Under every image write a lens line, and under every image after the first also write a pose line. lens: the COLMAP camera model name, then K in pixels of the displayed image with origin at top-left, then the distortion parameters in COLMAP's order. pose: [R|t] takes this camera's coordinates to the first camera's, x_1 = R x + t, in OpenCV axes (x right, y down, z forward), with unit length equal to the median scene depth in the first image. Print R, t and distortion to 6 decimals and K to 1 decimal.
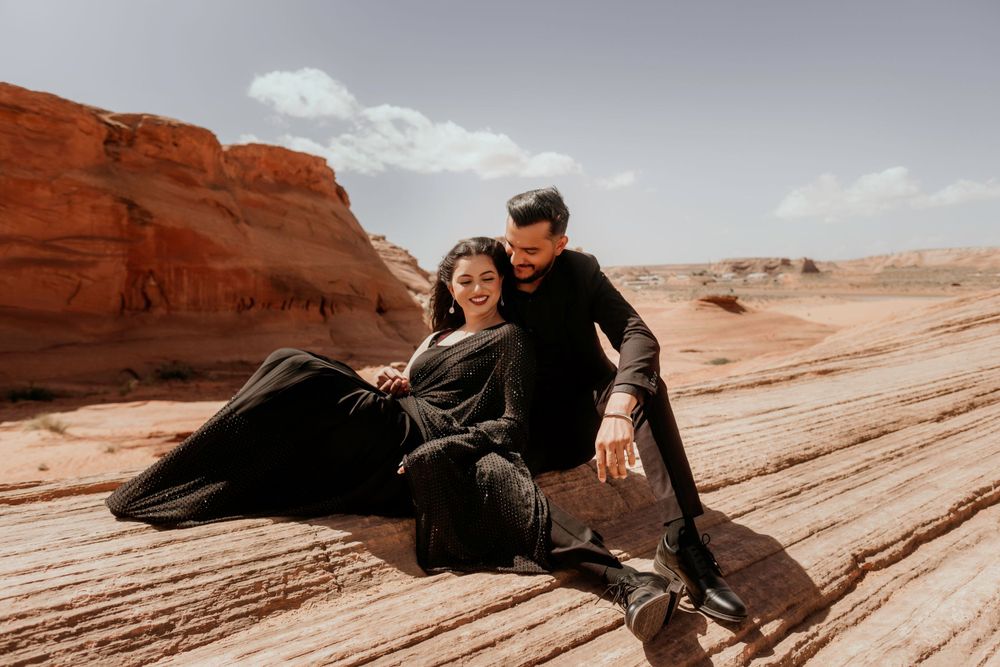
lens RADIAL K [[703.7, 0, 499.8], [0, 703.7, 332.3], [0, 0, 1]] dist [-0.013802, 0.005804]
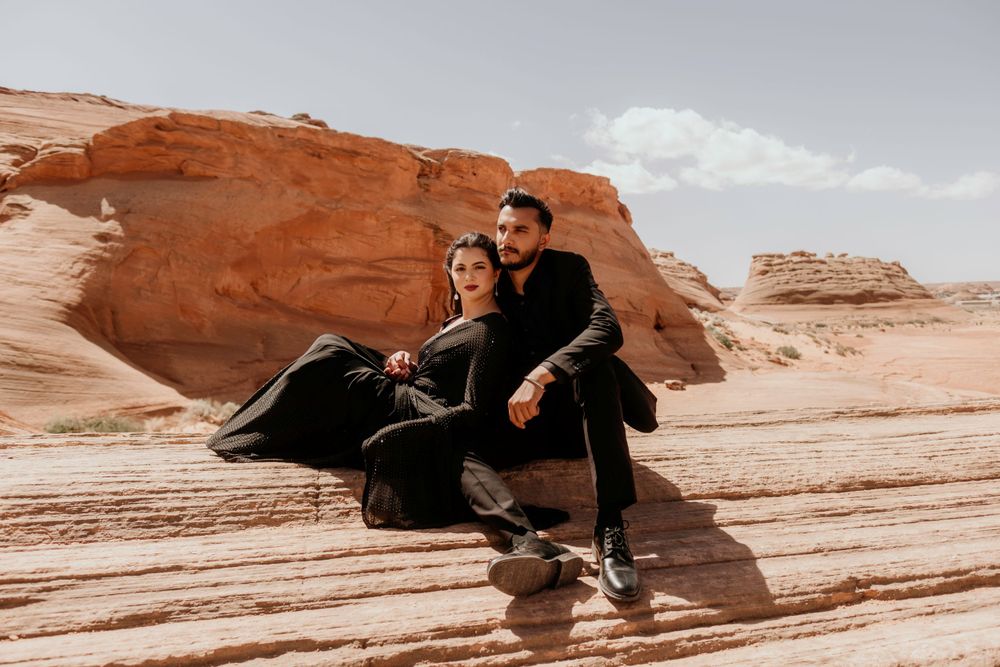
lens RADIAL K [[703.7, 0, 499.5], [0, 703.7, 336.4], [0, 0, 1]] dist [-0.013802, 0.005804]
pose [[0.916758, 0.026792, -0.398544, 0.294890], [-0.034145, 0.999352, -0.011361, 0.016799], [0.397982, 0.024024, 0.917079, -0.028848]]
